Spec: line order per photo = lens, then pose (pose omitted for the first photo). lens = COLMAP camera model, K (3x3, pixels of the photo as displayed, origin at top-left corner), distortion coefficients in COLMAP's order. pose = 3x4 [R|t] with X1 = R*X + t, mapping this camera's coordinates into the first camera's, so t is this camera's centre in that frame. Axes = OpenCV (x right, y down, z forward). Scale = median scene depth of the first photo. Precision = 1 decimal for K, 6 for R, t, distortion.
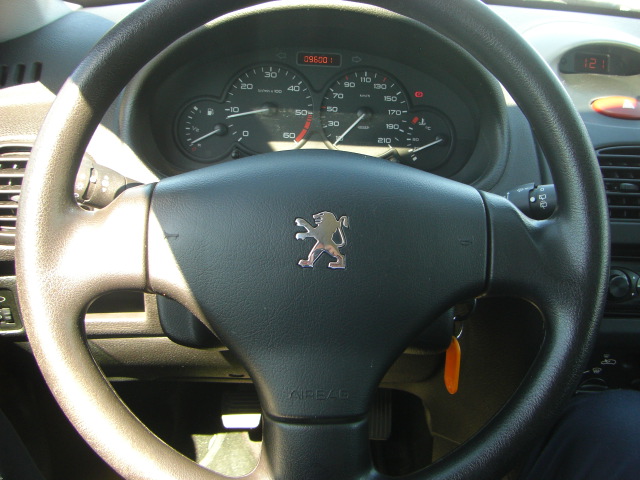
lens RADIAL K [[710.9, 0, 351.4], [0, 710.9, 204.6], [0, 0, 1]] dist [-0.161785, 0.029114]
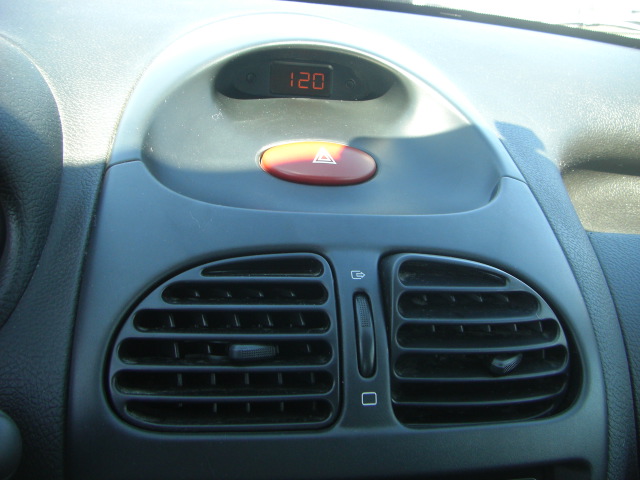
lens RADIAL K [[727.2, 0, 343.6], [0, 727.2, 206.8], [0, 0, 1]] dist [-0.173553, 0.075478]
pose [[0.991623, -0.007774, 0.128934, 0.342158], [0.010126, 0.999794, -0.017600, -0.096557], [-0.128771, 0.018758, 0.991497, 0.439172]]
